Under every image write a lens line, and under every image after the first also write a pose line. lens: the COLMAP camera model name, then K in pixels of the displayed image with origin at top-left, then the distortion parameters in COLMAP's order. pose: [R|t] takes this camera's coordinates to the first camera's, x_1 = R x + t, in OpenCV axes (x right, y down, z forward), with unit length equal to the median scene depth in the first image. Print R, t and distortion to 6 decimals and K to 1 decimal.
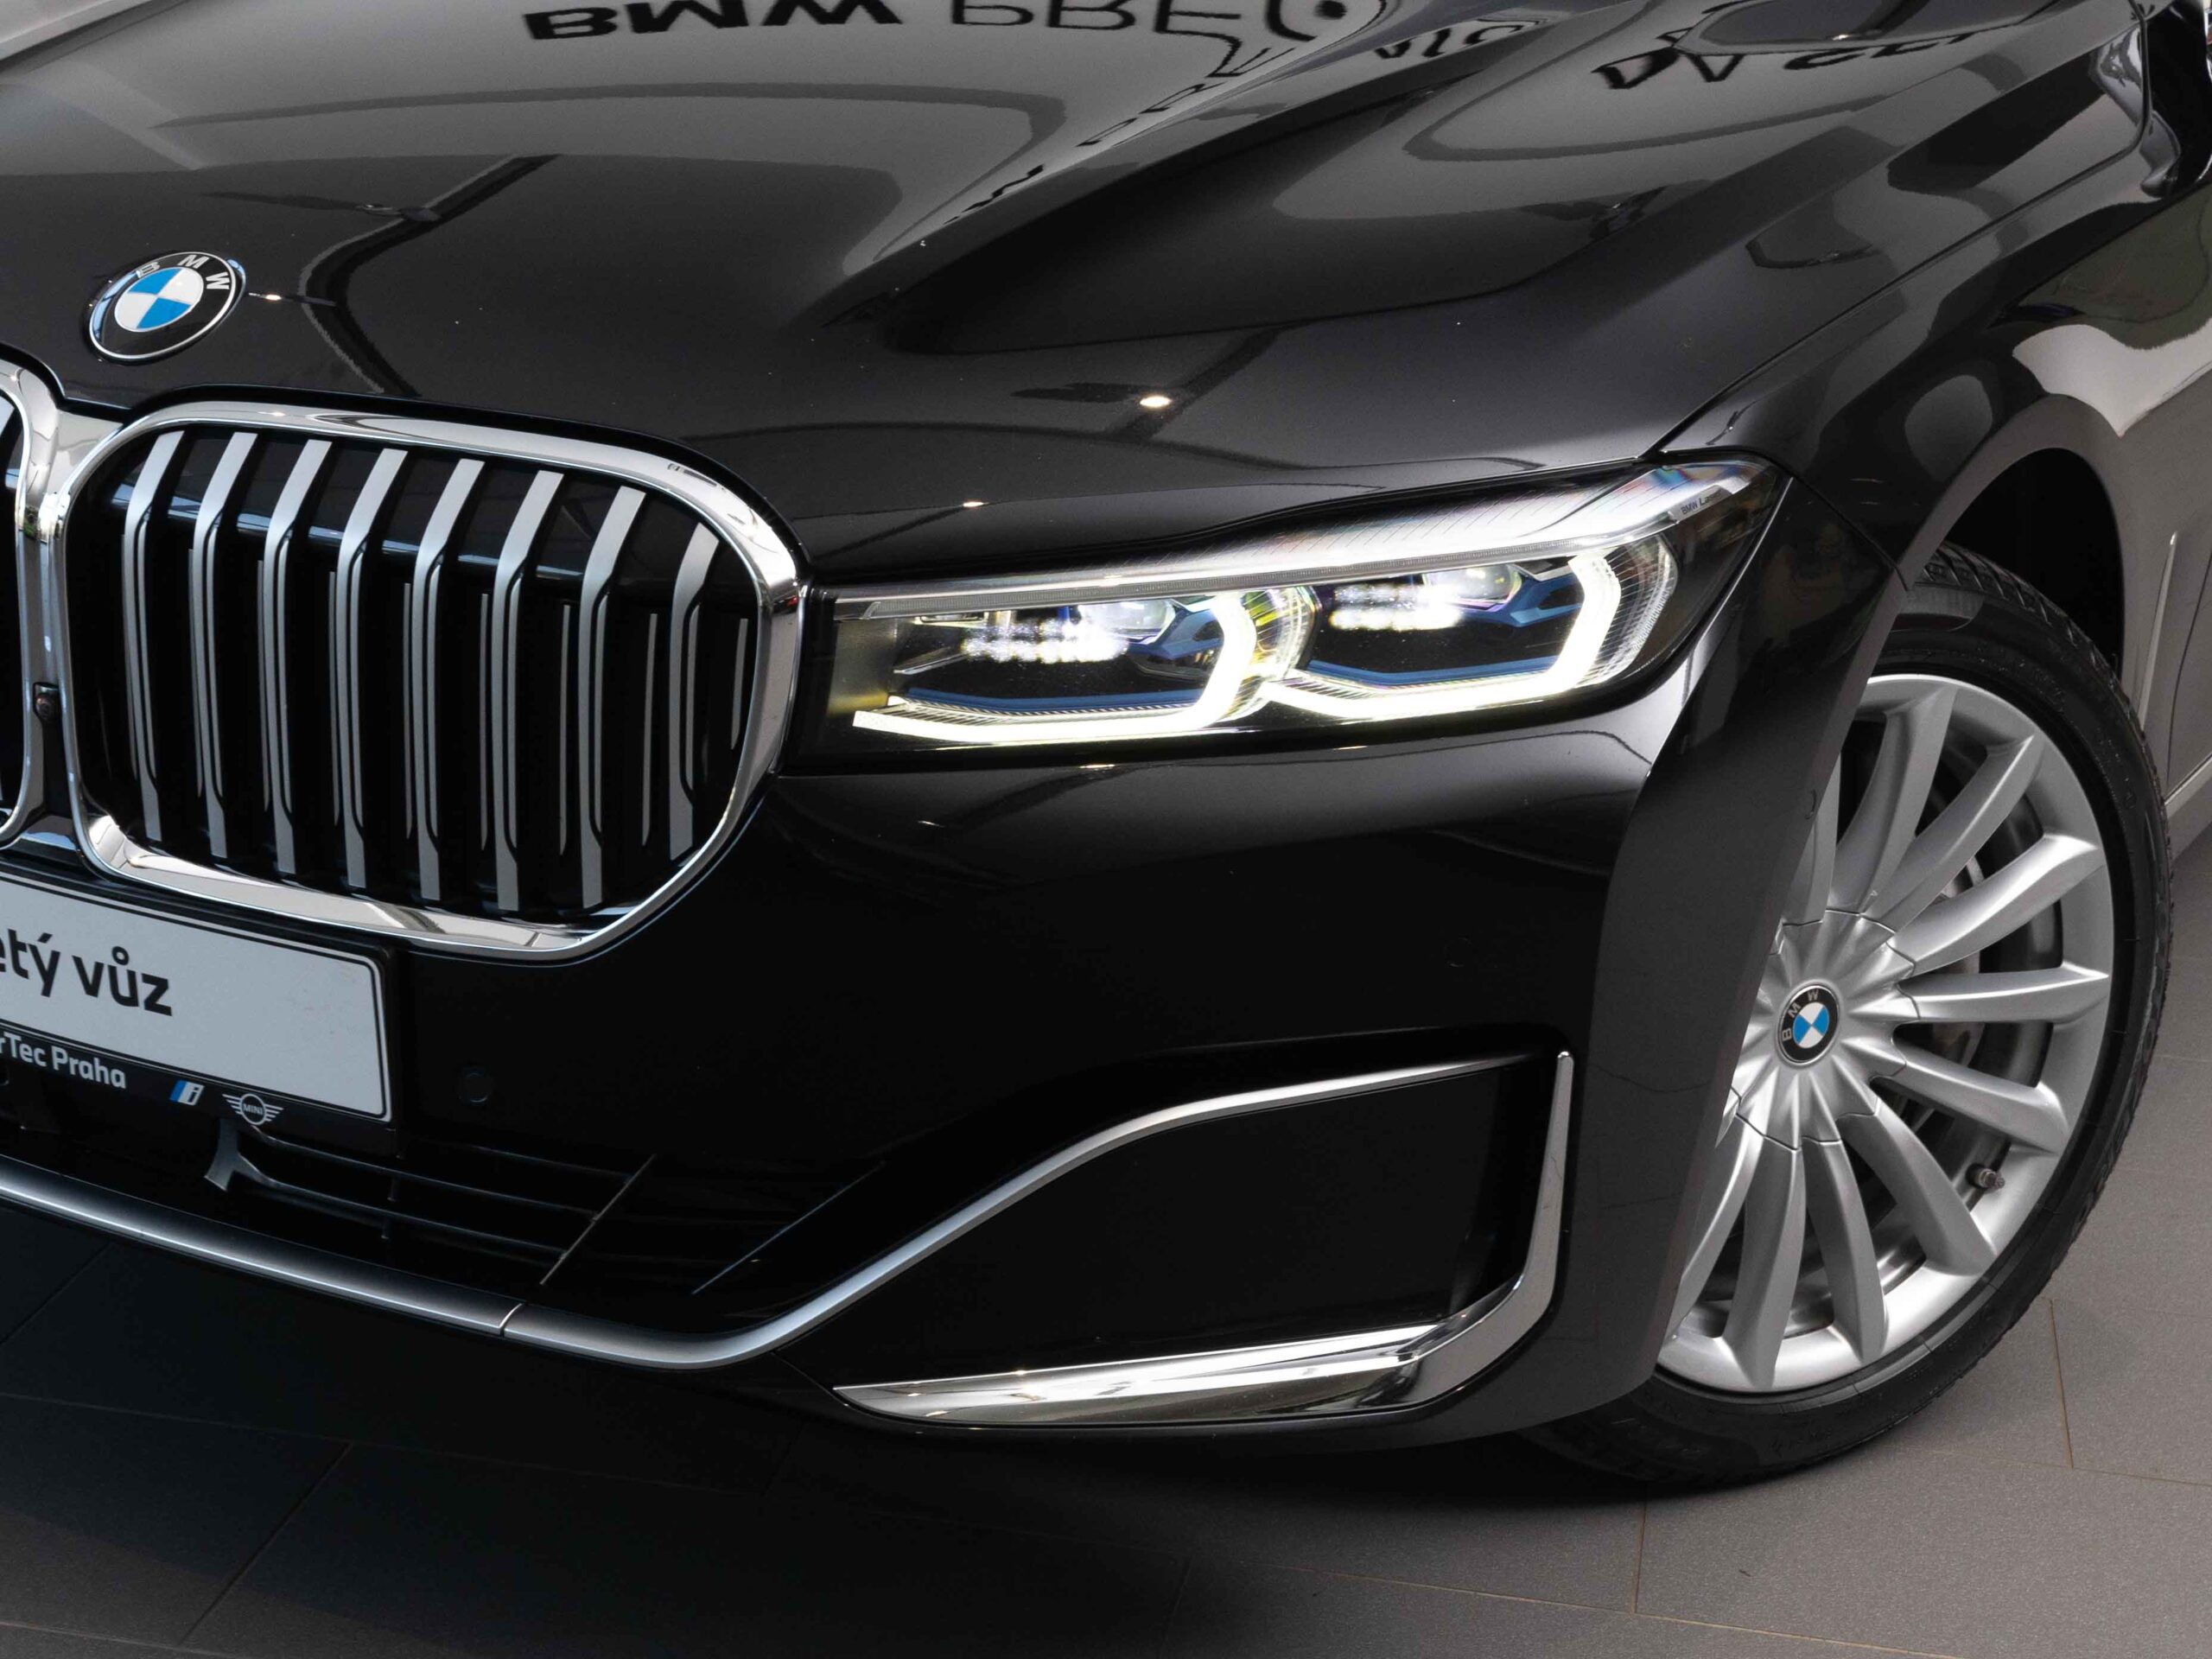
lens RADIAL K [[3876.7, 0, 1106.0], [0, 3876.7, 829.5], [0, 0, 1]] dist [0.036271, -0.146186]
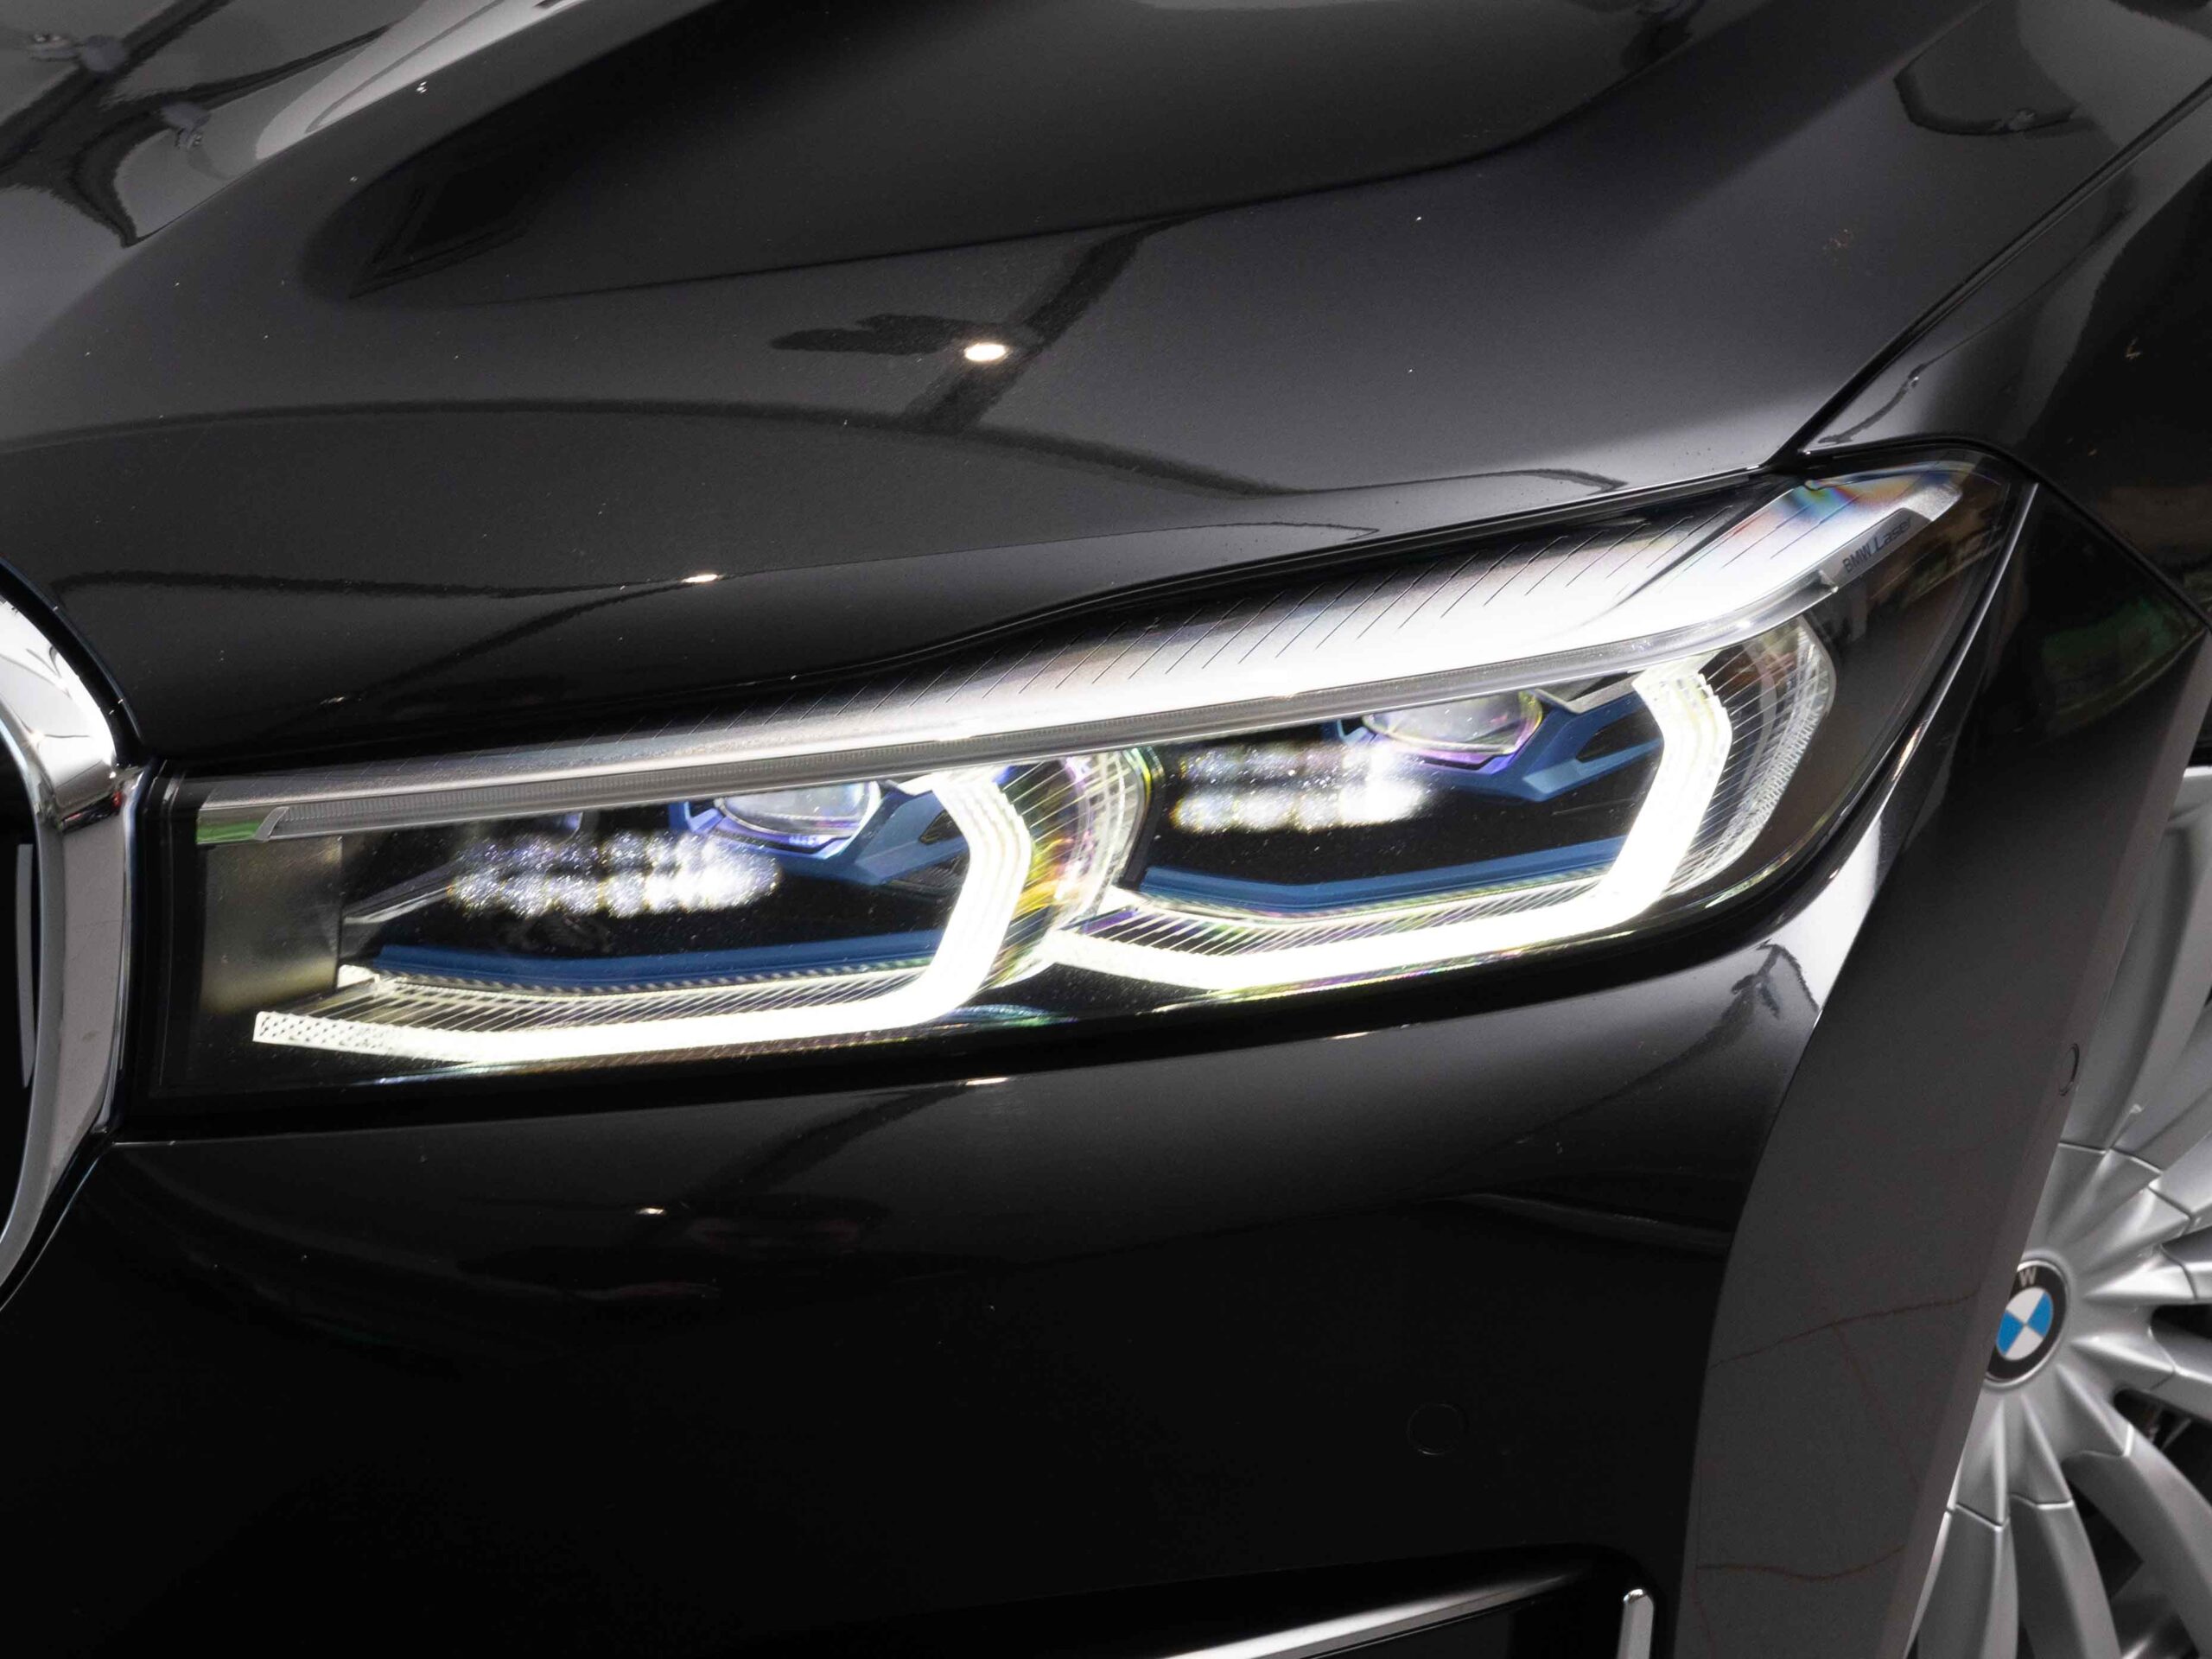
lens RADIAL K [[3876.7, 0, 1106.0], [0, 3876.7, 829.5], [0, 0, 1]] dist [0.036271, -0.146186]
pose [[0.999782, -0.019403, -0.007715, 0.051614], [0.019808, 0.998209, 0.056456, -0.079540], [0.006606, -0.056597, 0.998375, 0.473162]]
